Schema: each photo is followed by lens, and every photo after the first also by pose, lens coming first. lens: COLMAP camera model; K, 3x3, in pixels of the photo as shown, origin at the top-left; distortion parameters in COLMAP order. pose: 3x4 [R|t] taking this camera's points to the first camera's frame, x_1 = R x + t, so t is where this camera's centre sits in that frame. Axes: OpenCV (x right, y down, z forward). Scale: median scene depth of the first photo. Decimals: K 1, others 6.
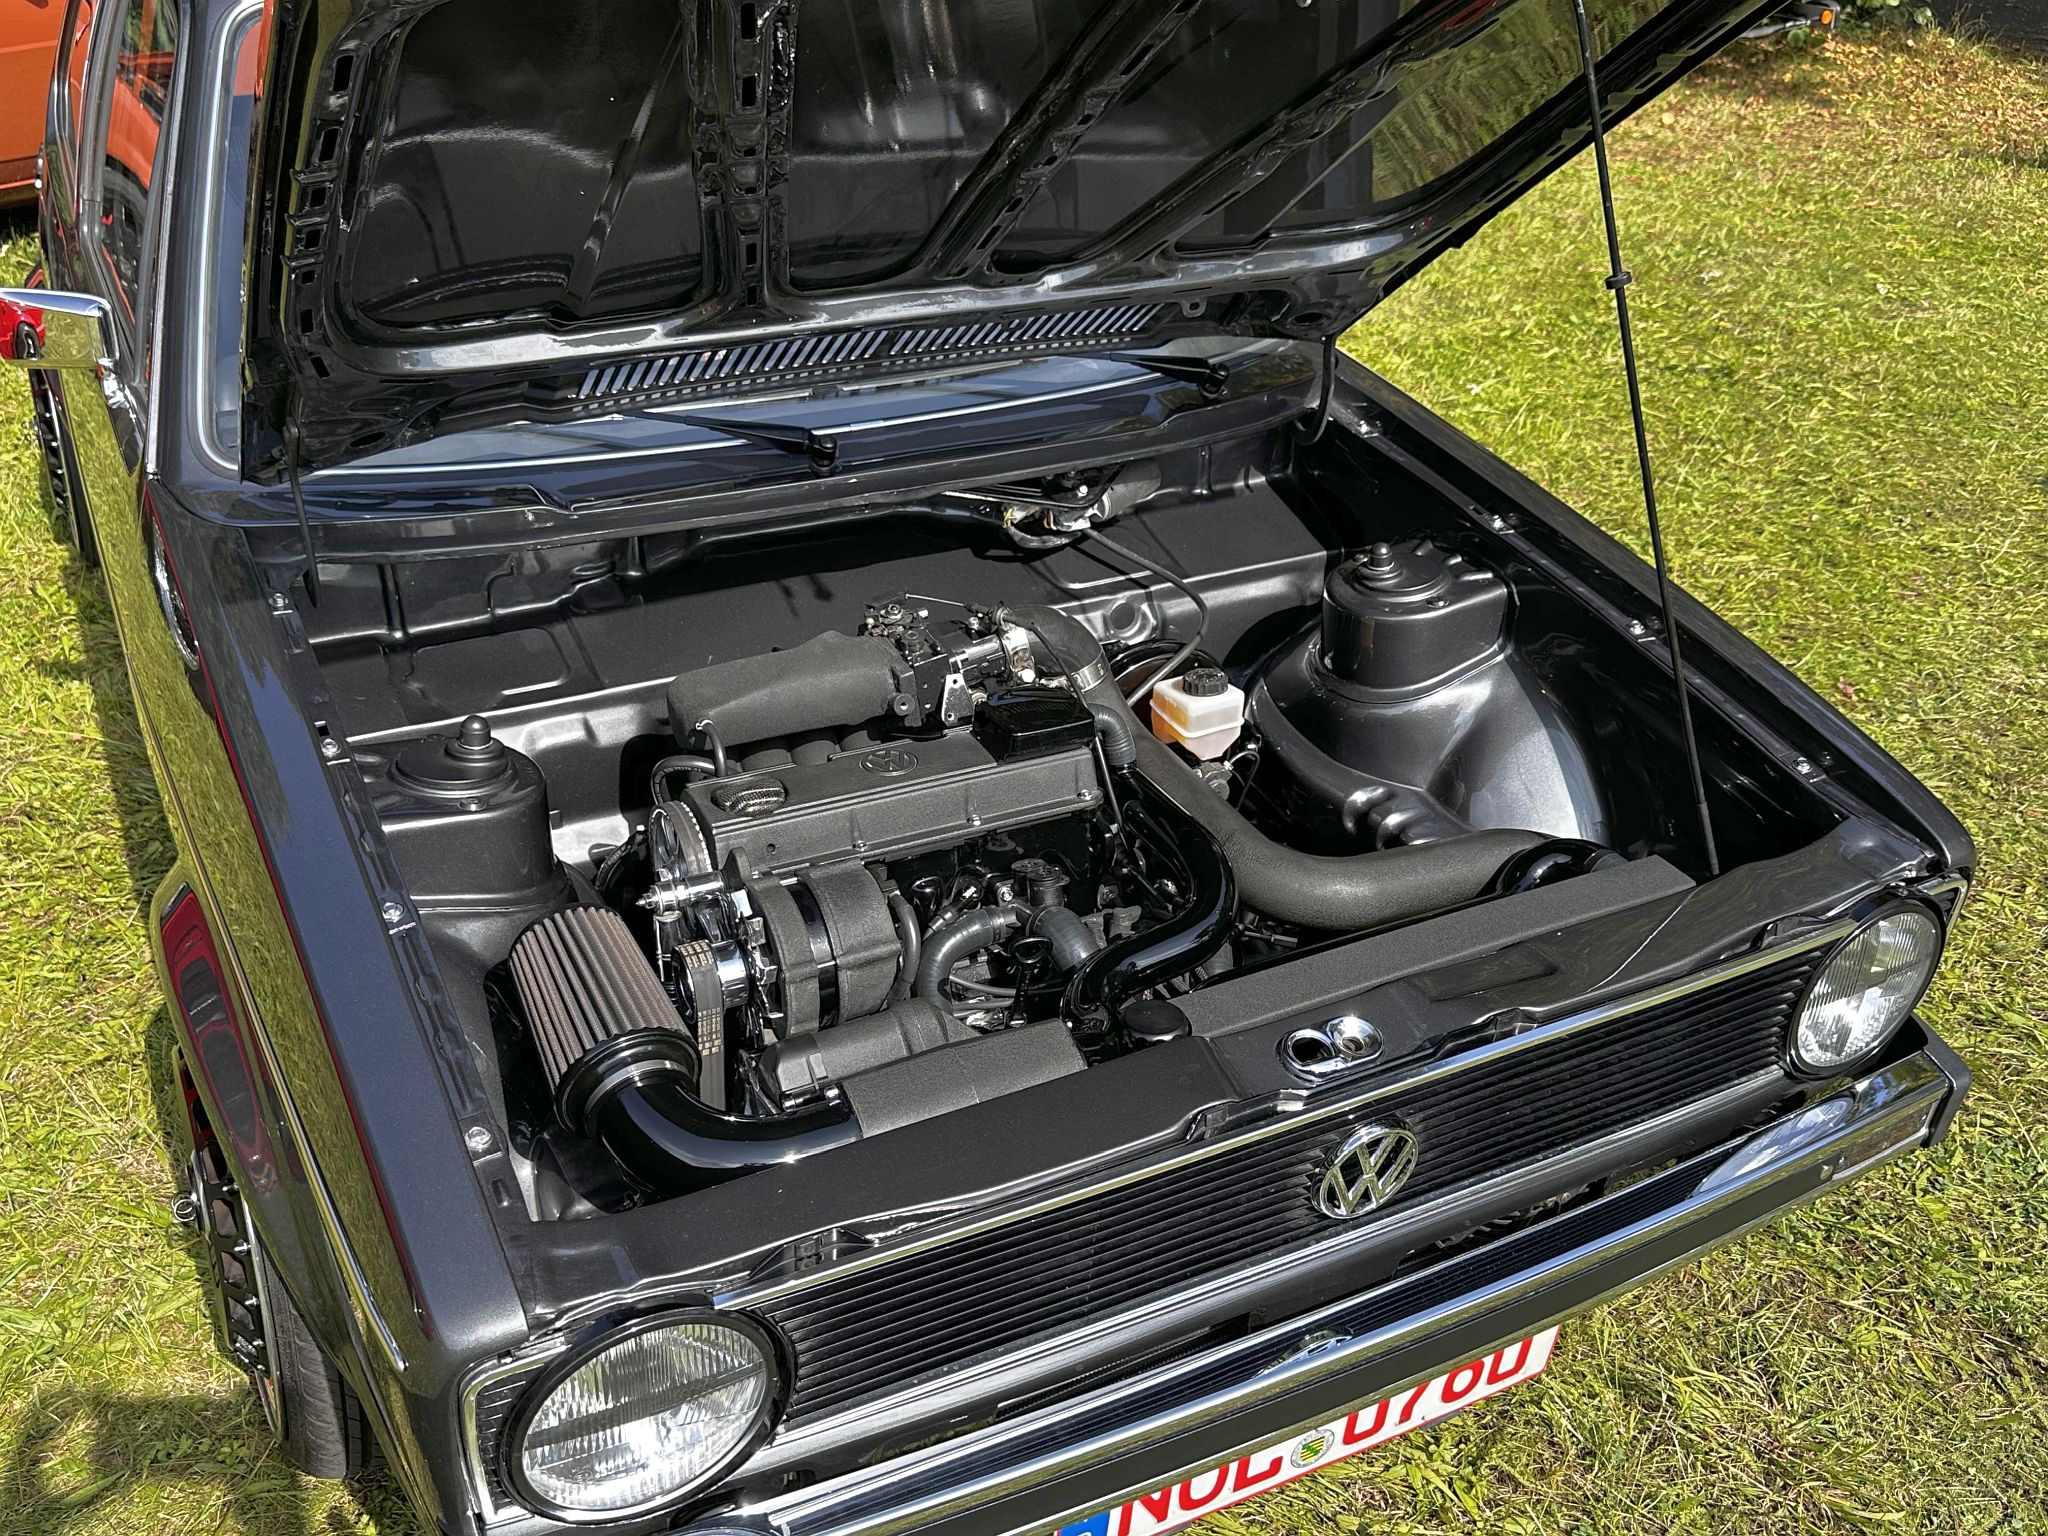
lens RADIAL K [[1922.1, 0, 1024.0], [0, 1922.1, 768.0], [0, 0, 1]] dist [0.055756, 0.002703]
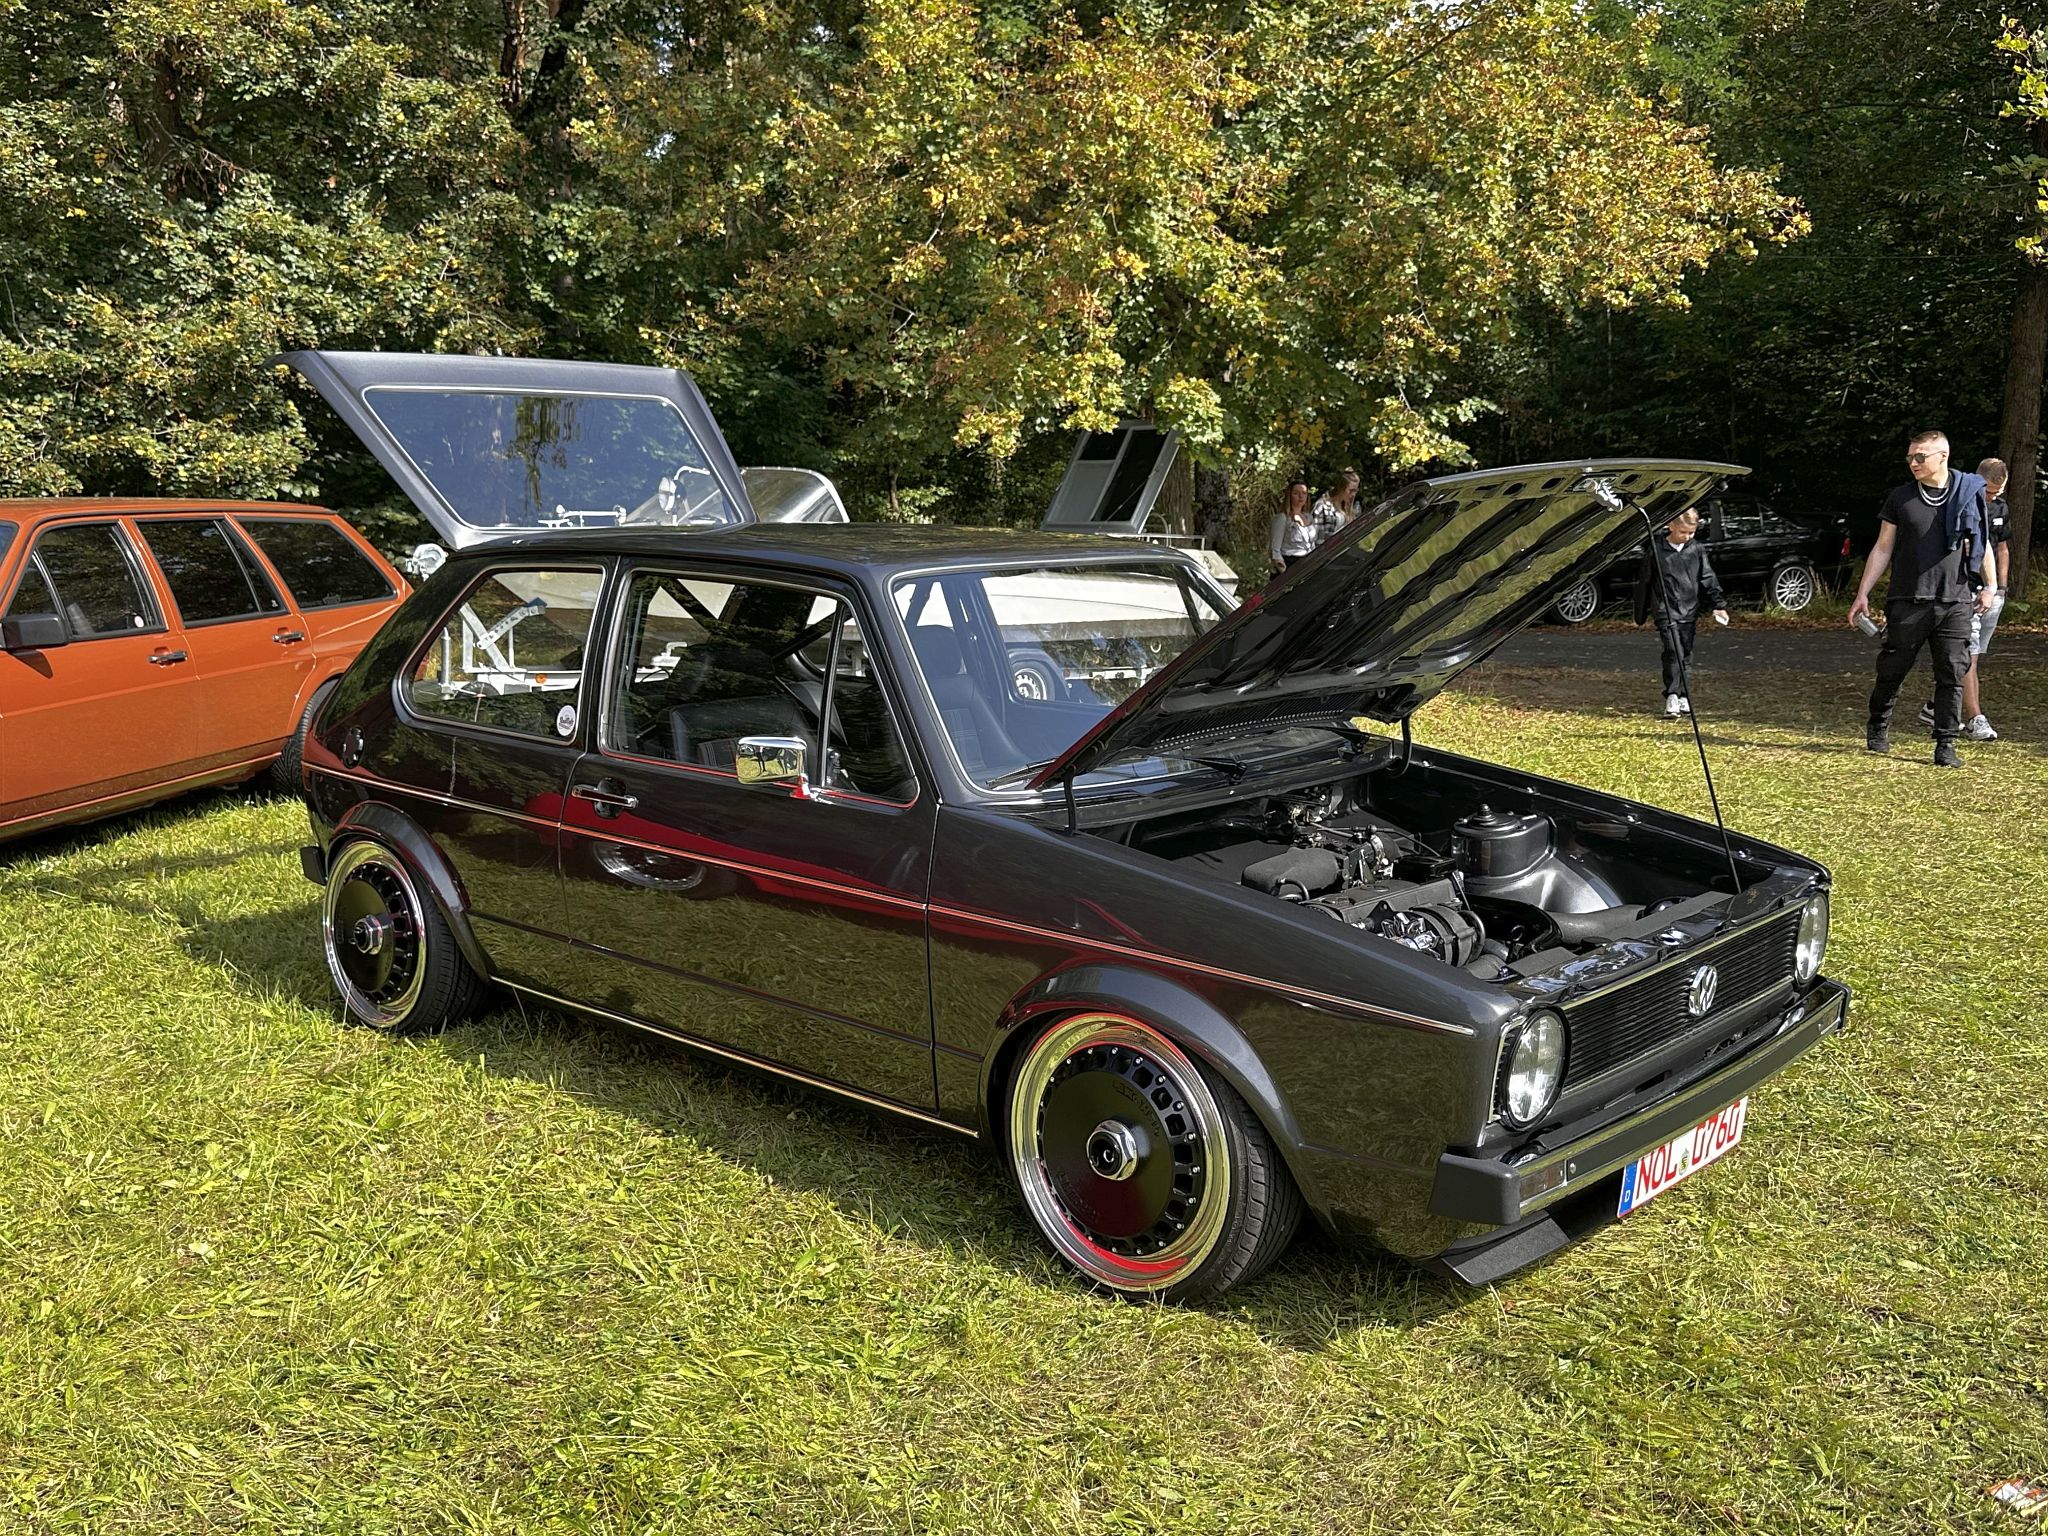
lens RADIAL K [[1922.1, 0, 1024.0], [0, 1922.1, 768.0], [0, 0, 1]] dist [0.055756, 0.002703]
pose [[0.932873, -0.074879, 0.352336, -0.953323], [0.190095, 0.933192, -0.304986, 0.363343], [-0.305960, 0.351490, 0.884784, -0.595760]]
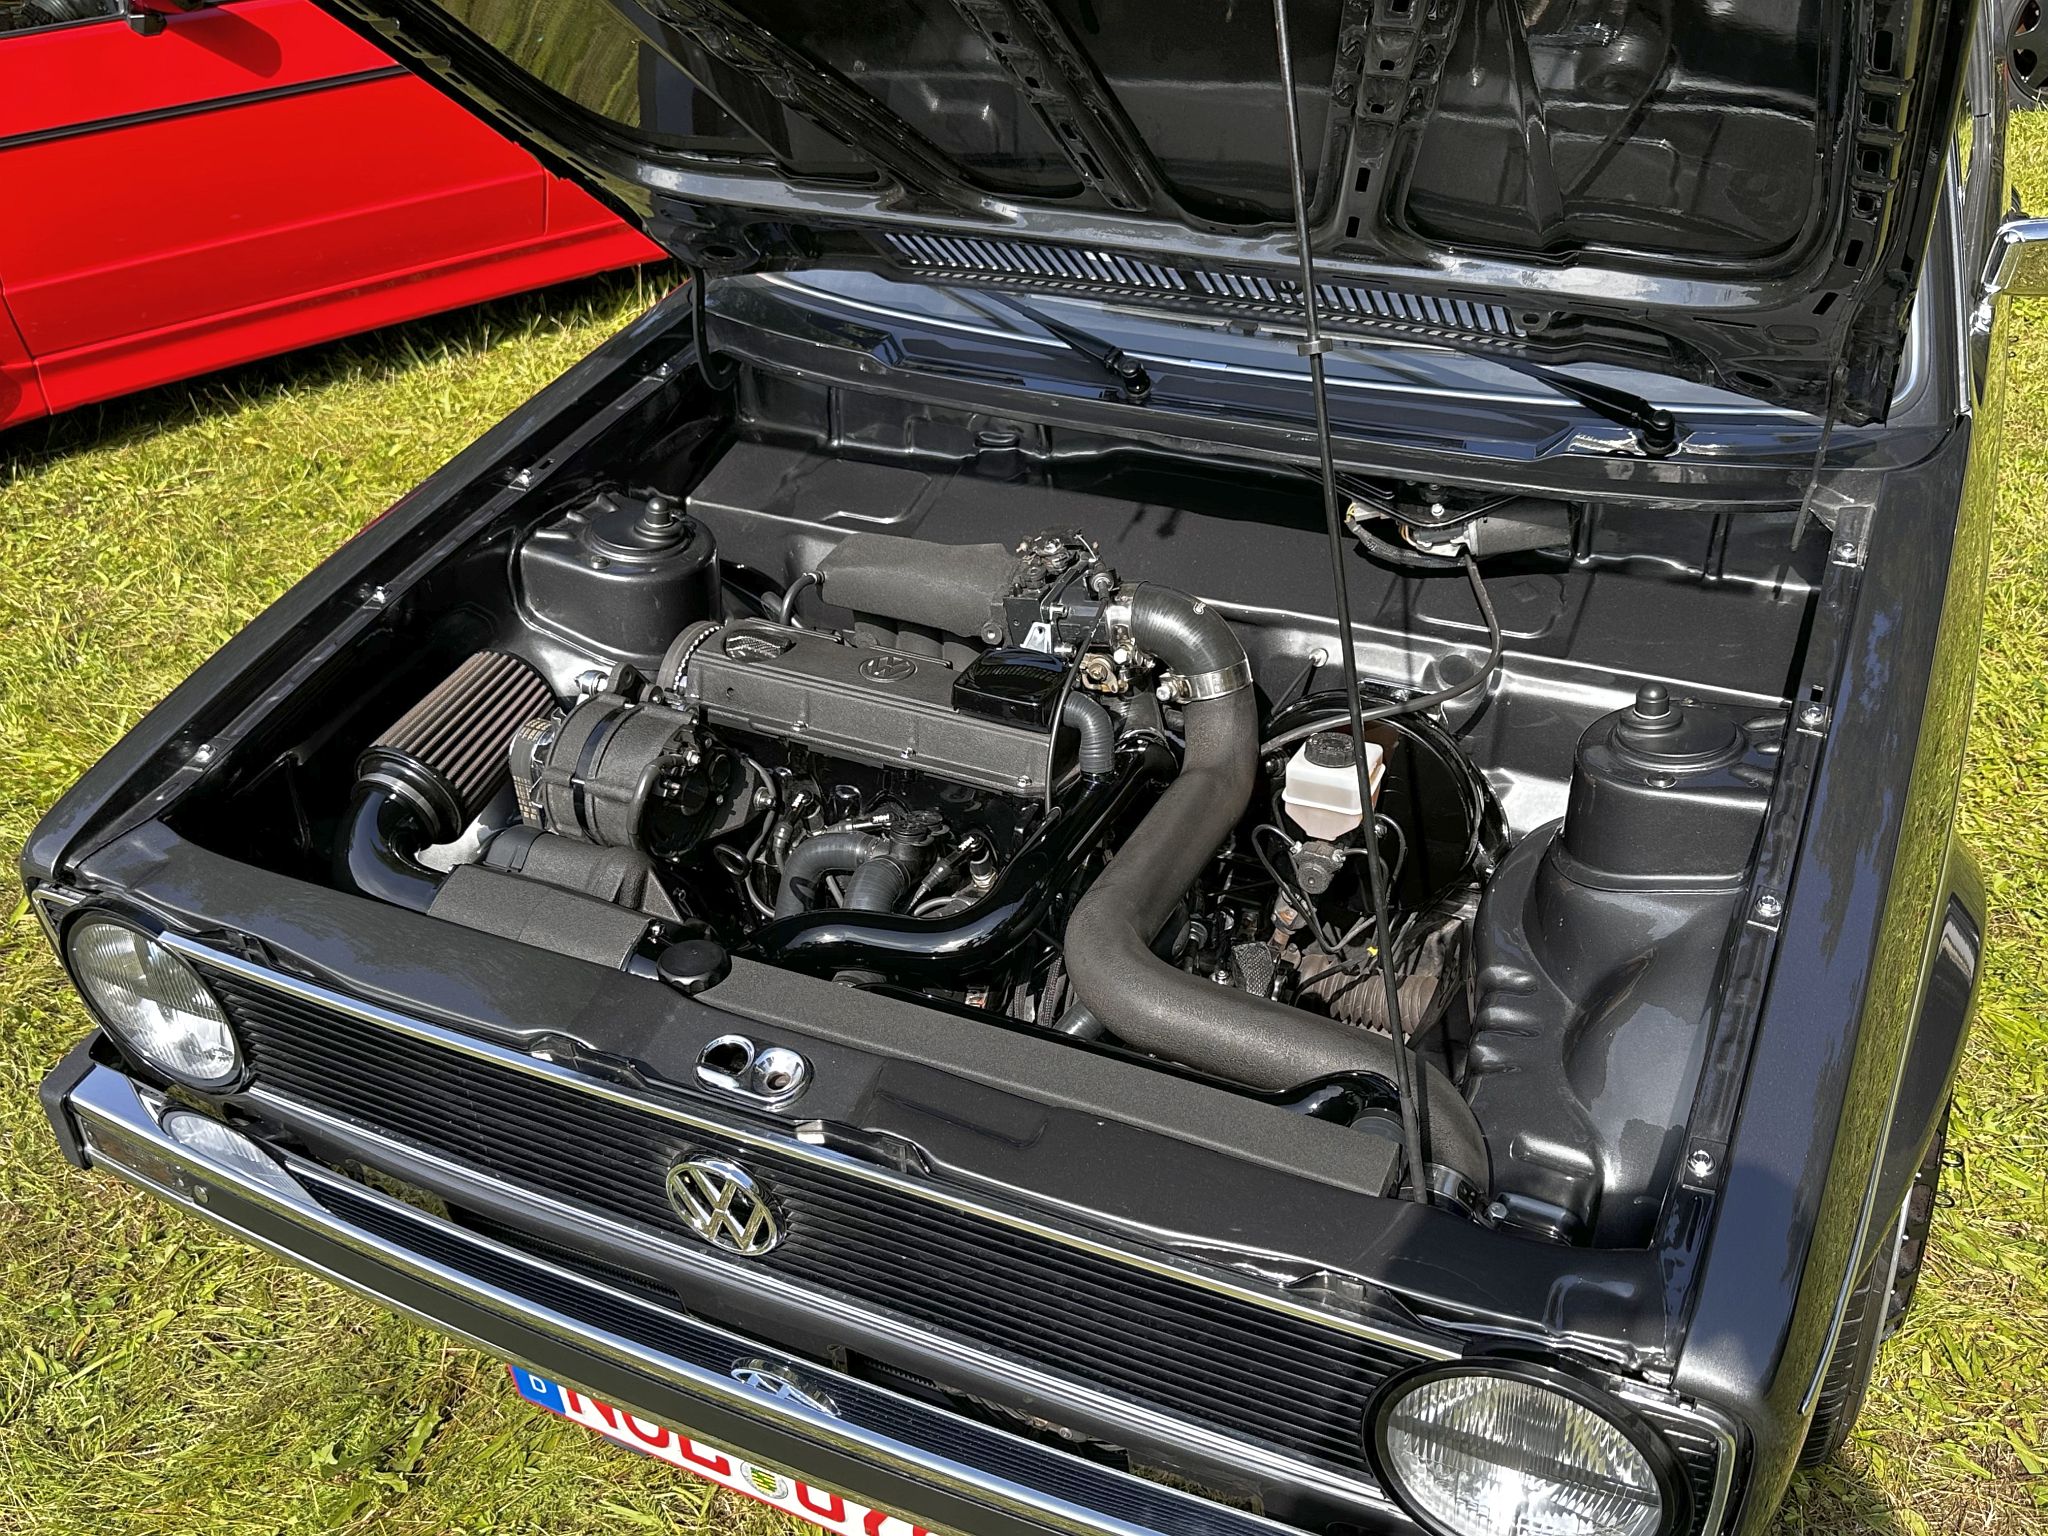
lens RADIAL K [[1922.1, 0, 1024.0], [0, 1922.1, 768.0], [0, 0, 1]] dist [0.055756, 0.002703]
pose [[0.610598, 0.384287, -0.692455, 0.606380], [-0.351537, 0.915033, 0.197829, -0.158417], [0.709642, 0.122629, 0.693808, 0.324325]]
